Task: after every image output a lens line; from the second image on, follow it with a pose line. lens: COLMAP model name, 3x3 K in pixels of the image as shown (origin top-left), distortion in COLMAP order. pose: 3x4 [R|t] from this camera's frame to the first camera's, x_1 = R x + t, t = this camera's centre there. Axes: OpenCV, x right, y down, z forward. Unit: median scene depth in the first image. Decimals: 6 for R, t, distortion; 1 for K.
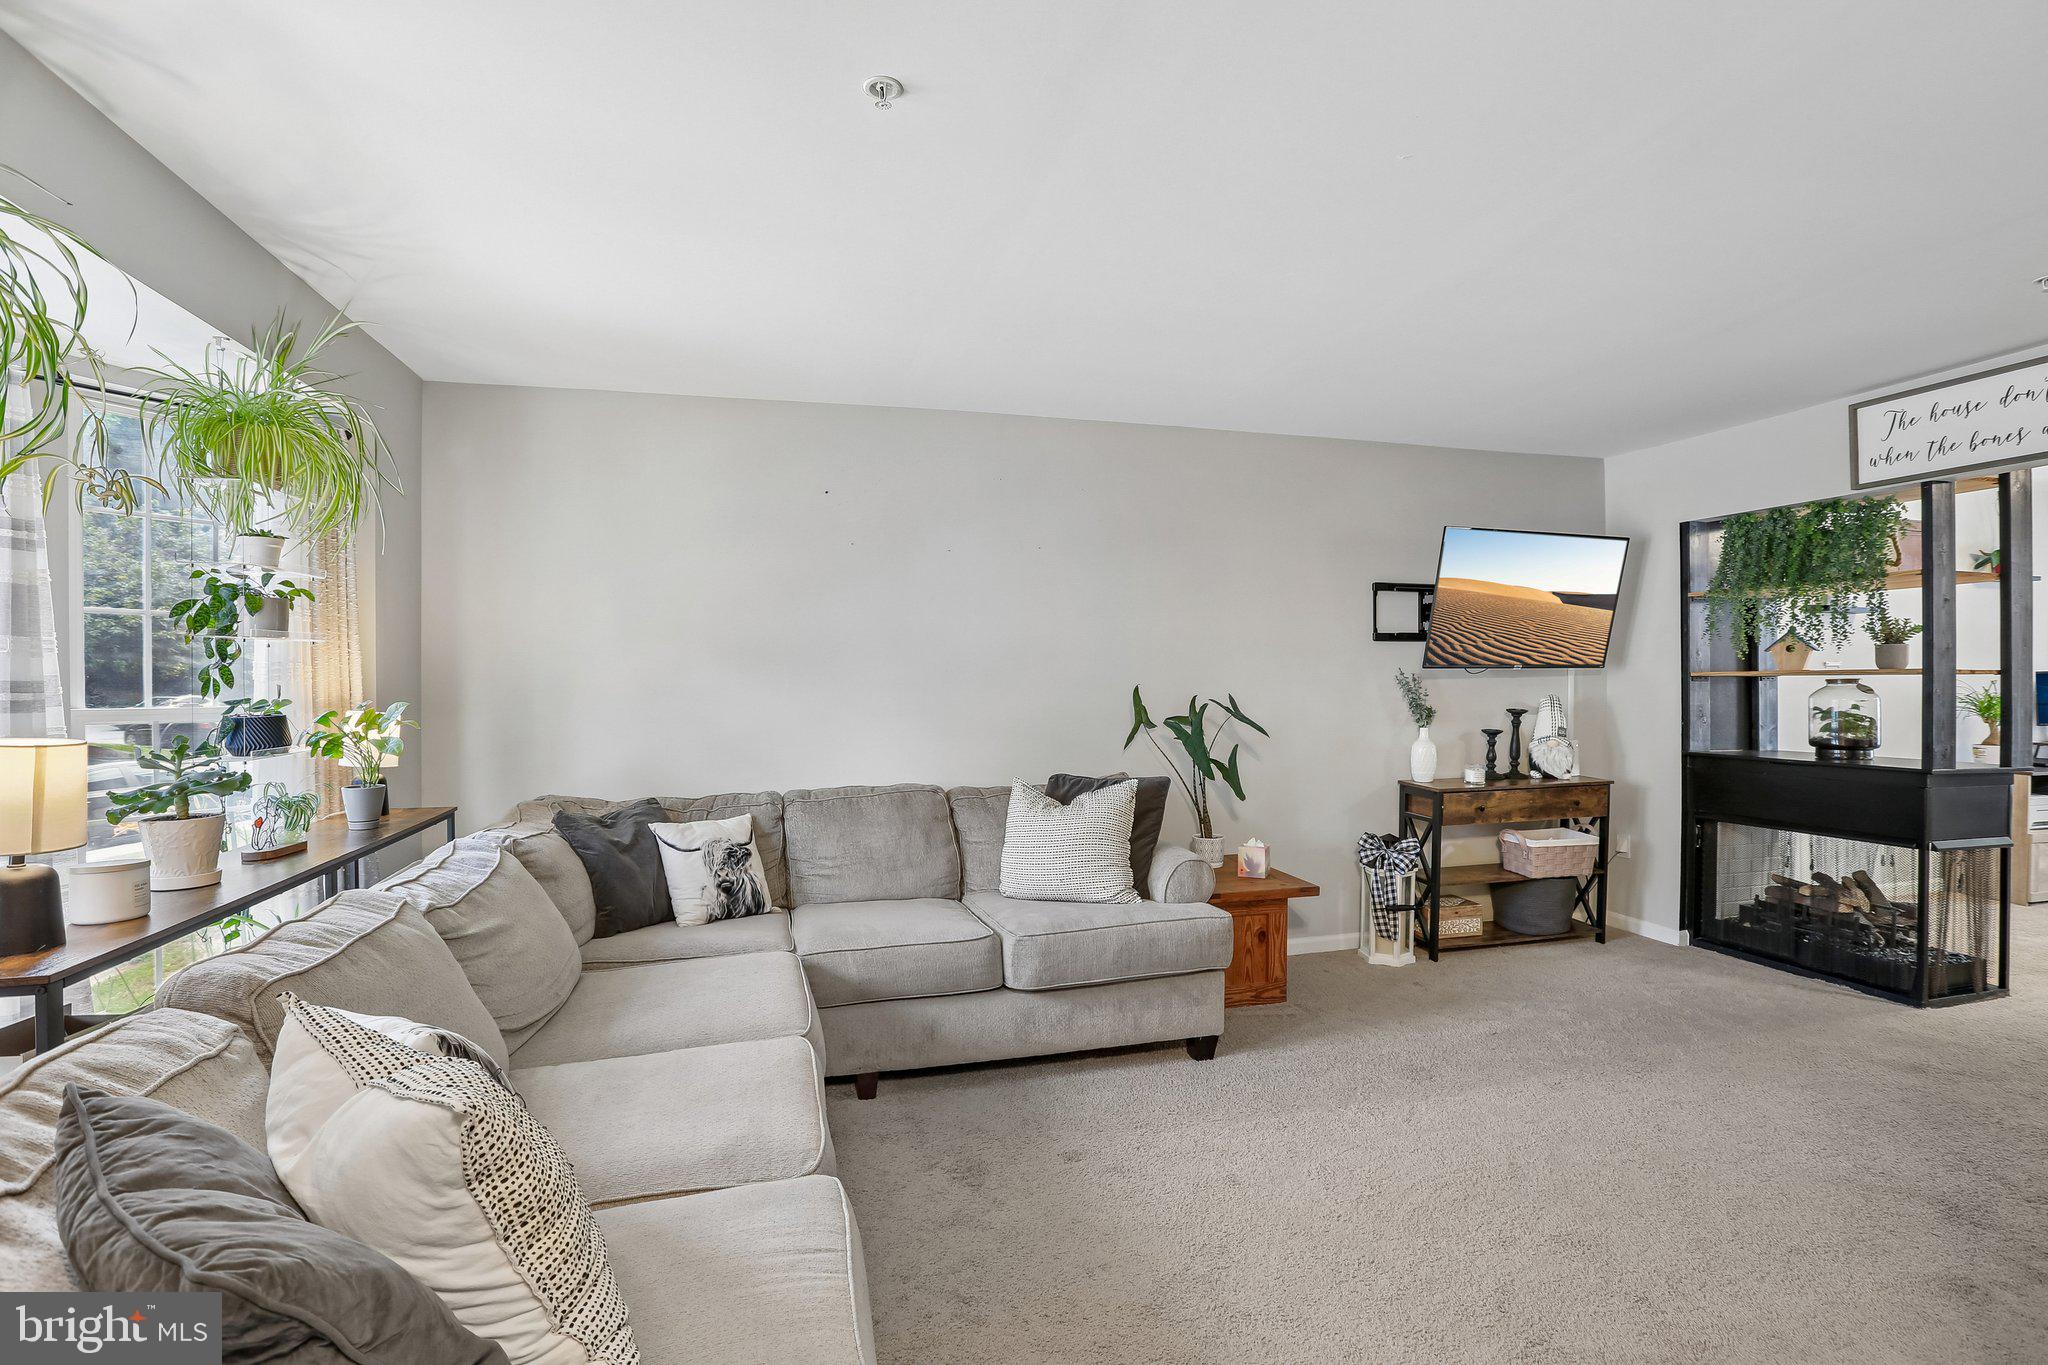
lens RADIAL K [[951.2, 0, 1025.3], [0, 951.2, 666.3], [0, 0, 1]] dist [-0.046734, 0.017279]
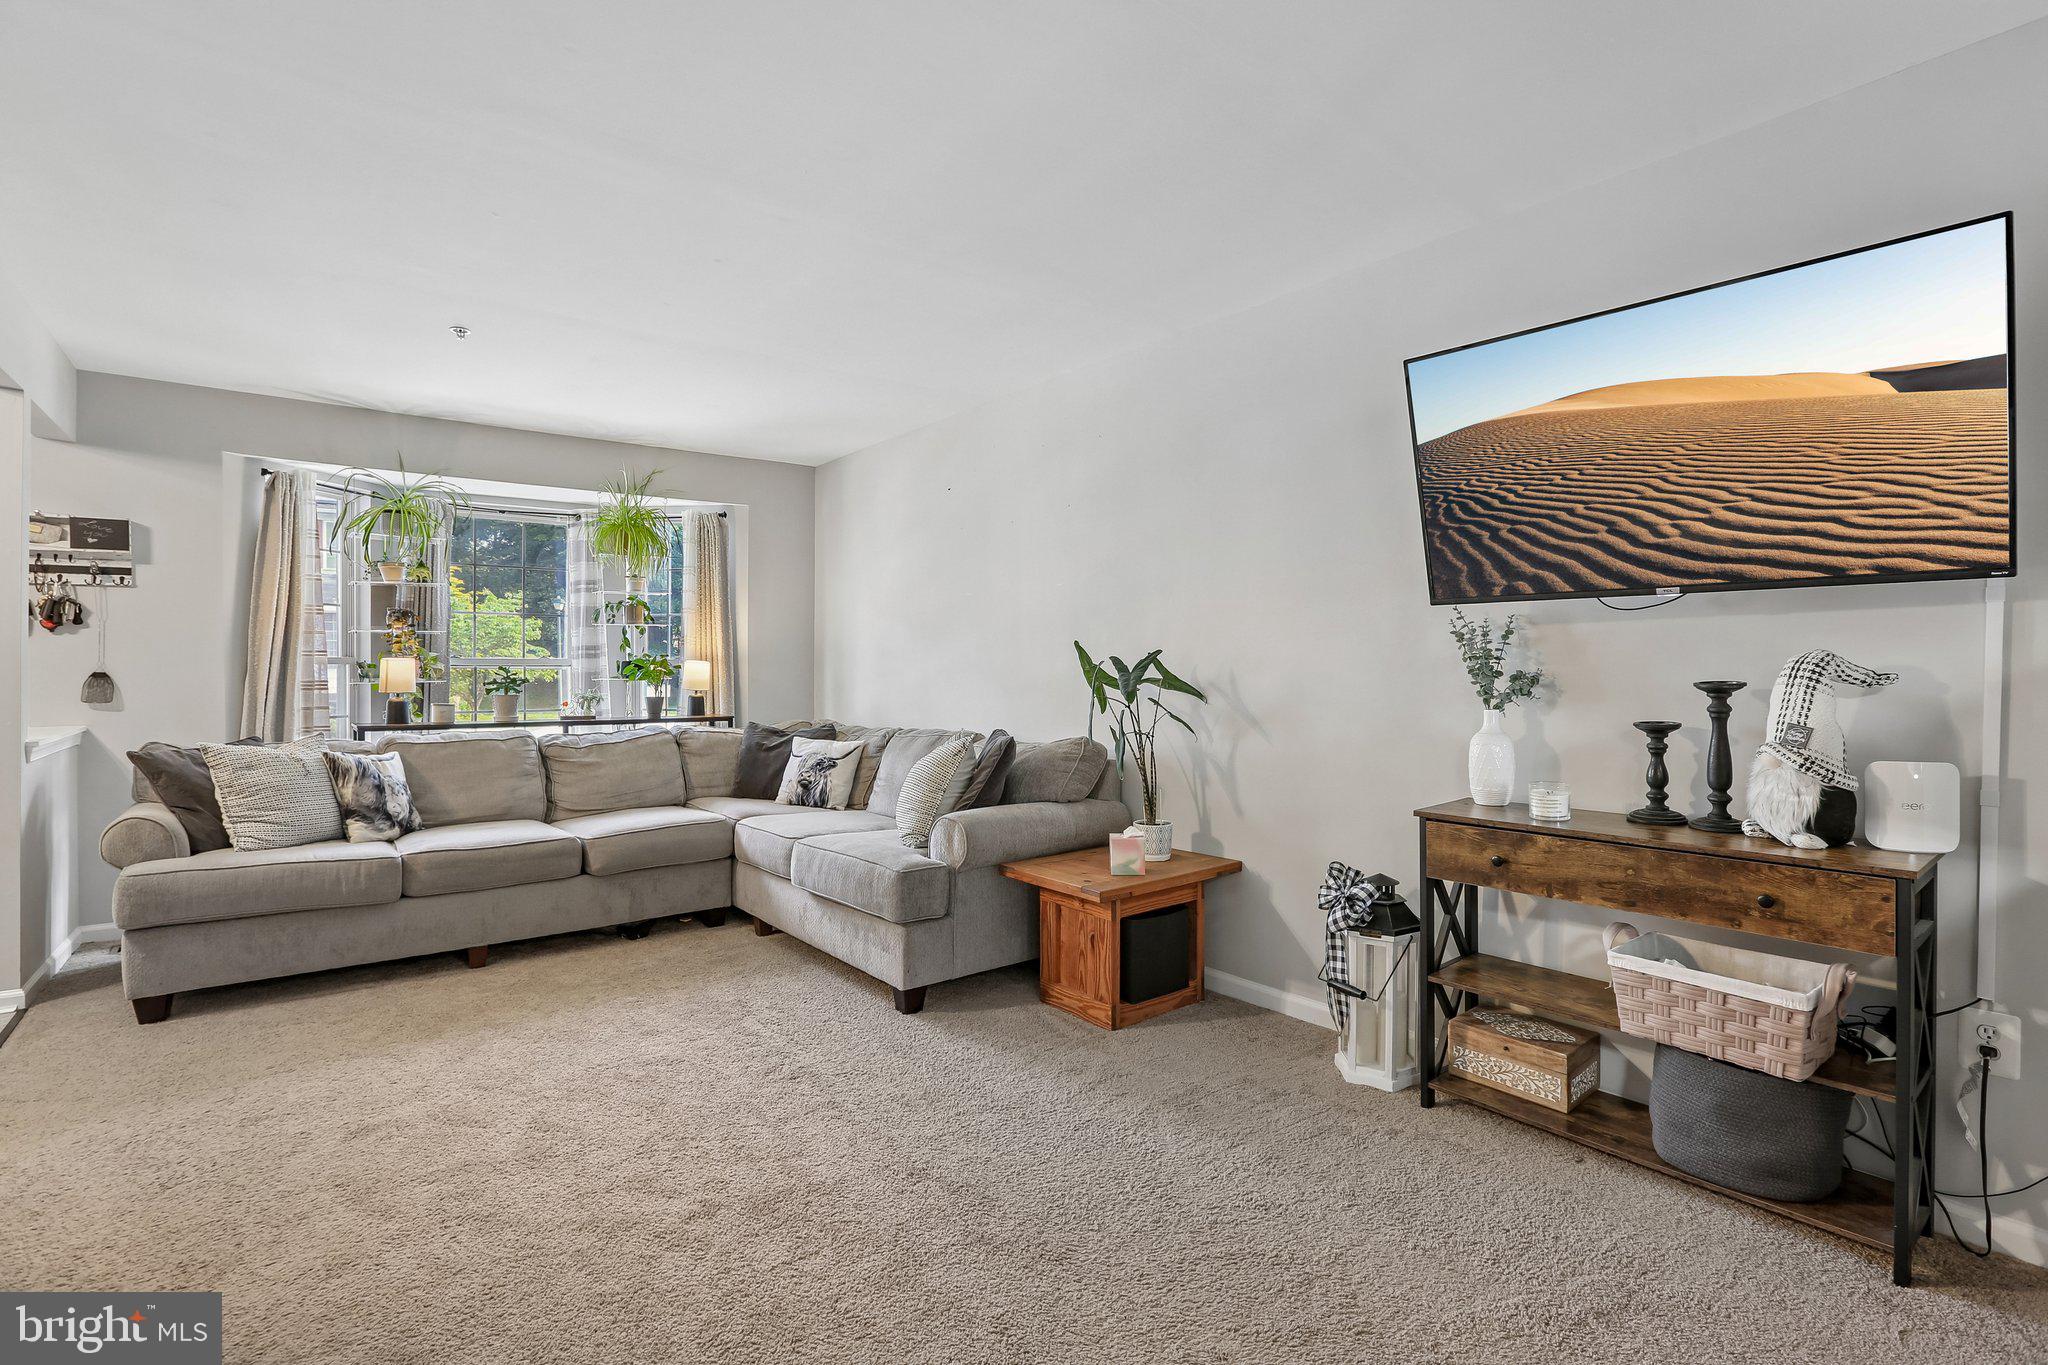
lens RADIAL K [[951.2, 0, 1025.3], [0, 951.2, 666.3], [0, 0, 1]] dist [-0.046734, 0.017279]
pose [[0.404211, 0.002296, -0.914663, 0.838964], [0.009299, 0.999935, 0.006620, 0.033307], [0.914618, -0.011181, 0.404164, 0.523244]]
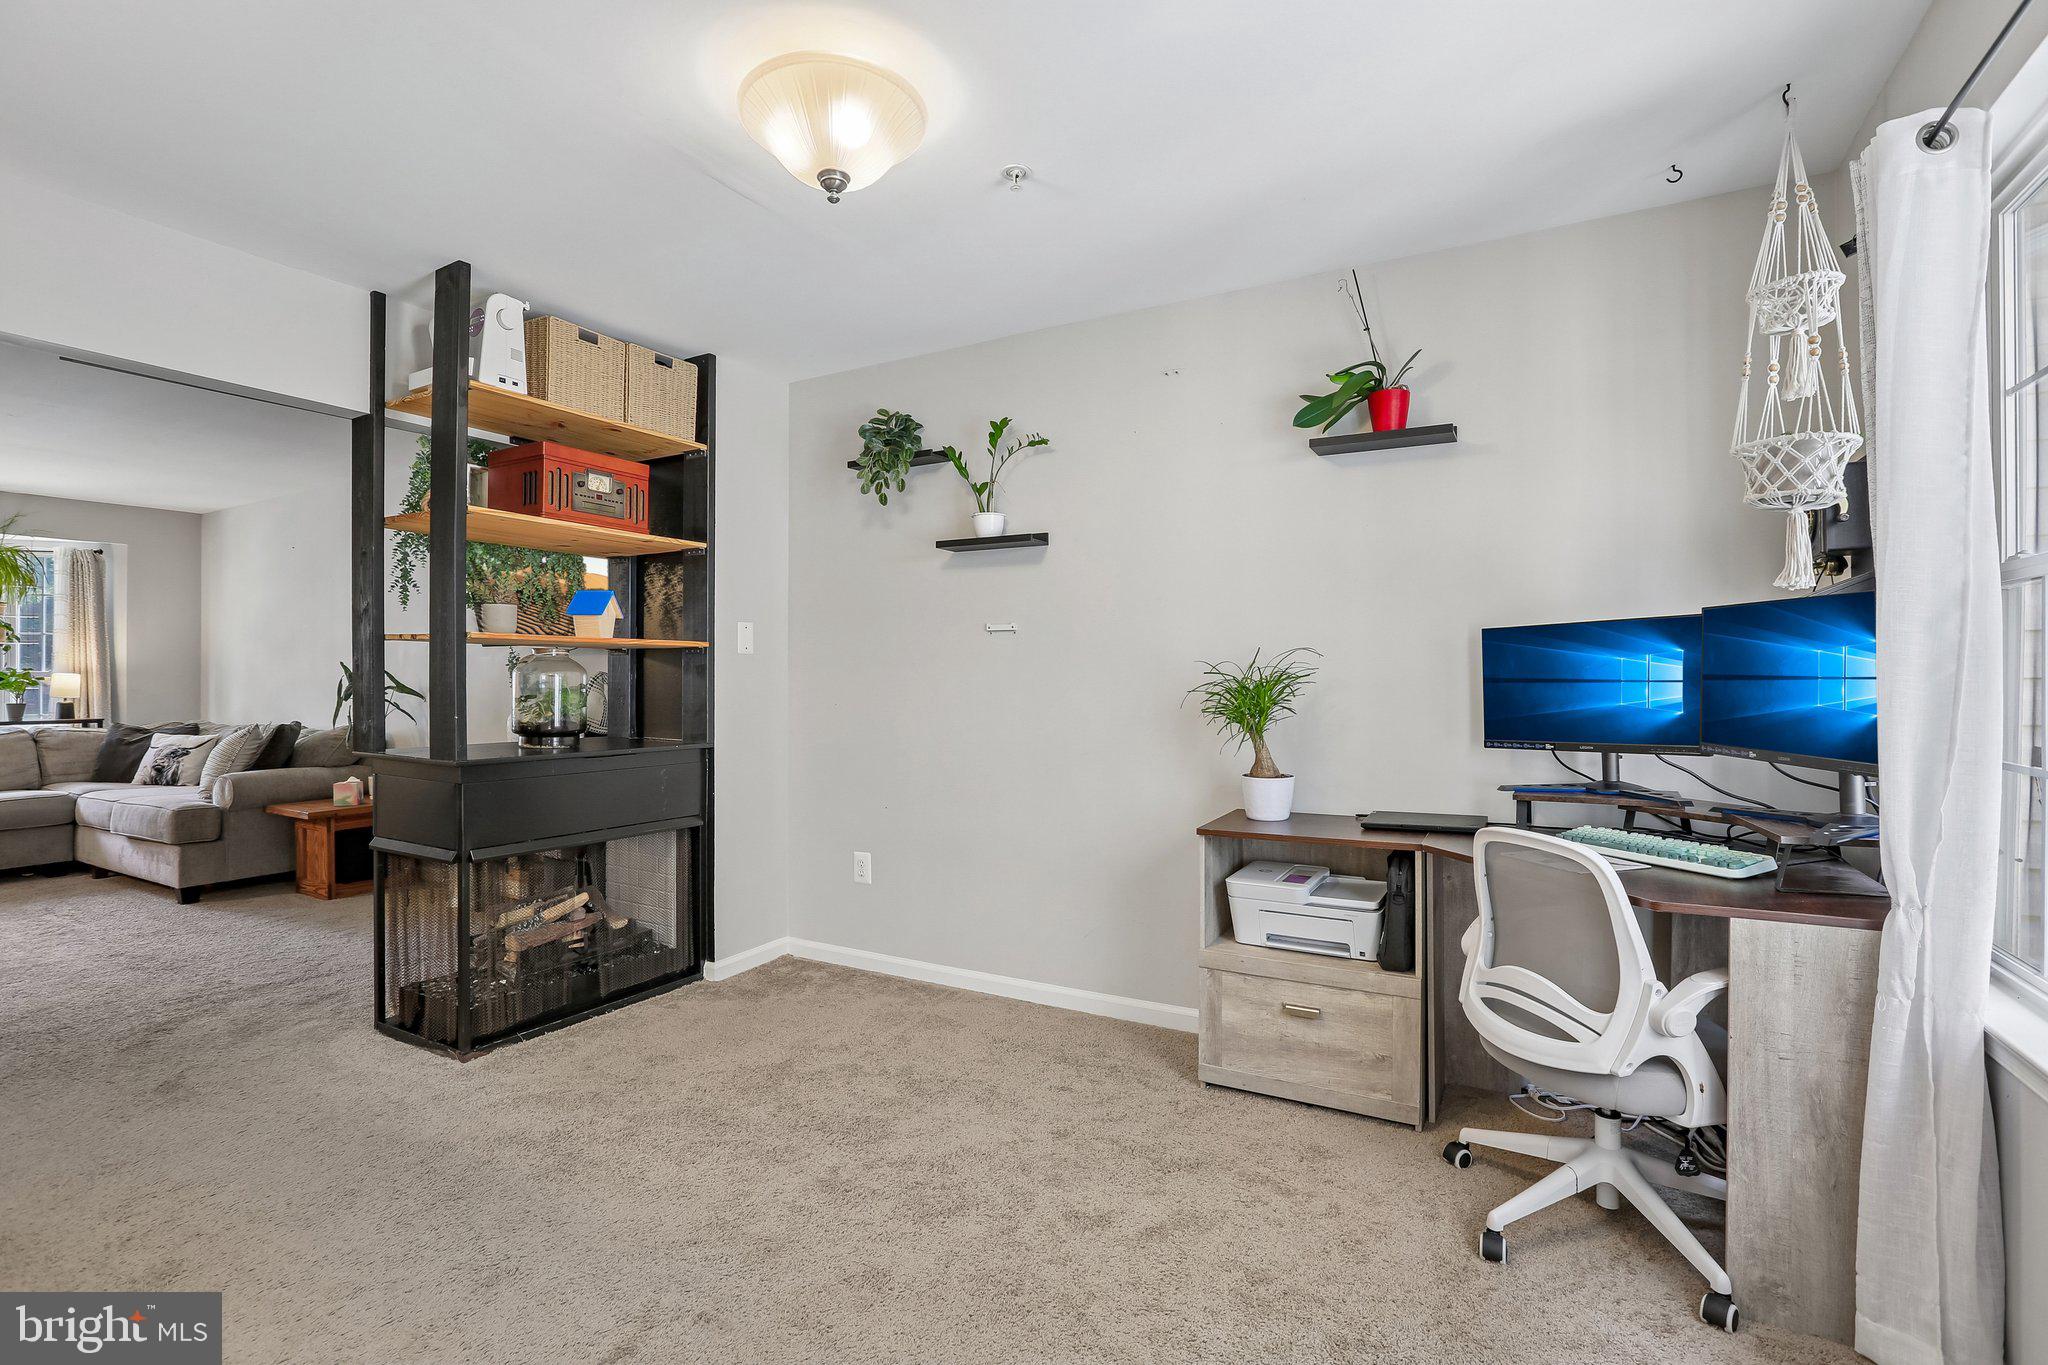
lens RADIAL K [[951.2, 0, 1025.3], [0, 951.2, 666.3], [0, 0, 1]] dist [-0.046734, 0.017279]
pose [[0.716840, -0.004181, -0.697225, 1.610178], [0.005144, 0.999987, -0.000709, 0.028531], [0.697219, -0.003078, 0.716852, 0.640065]]
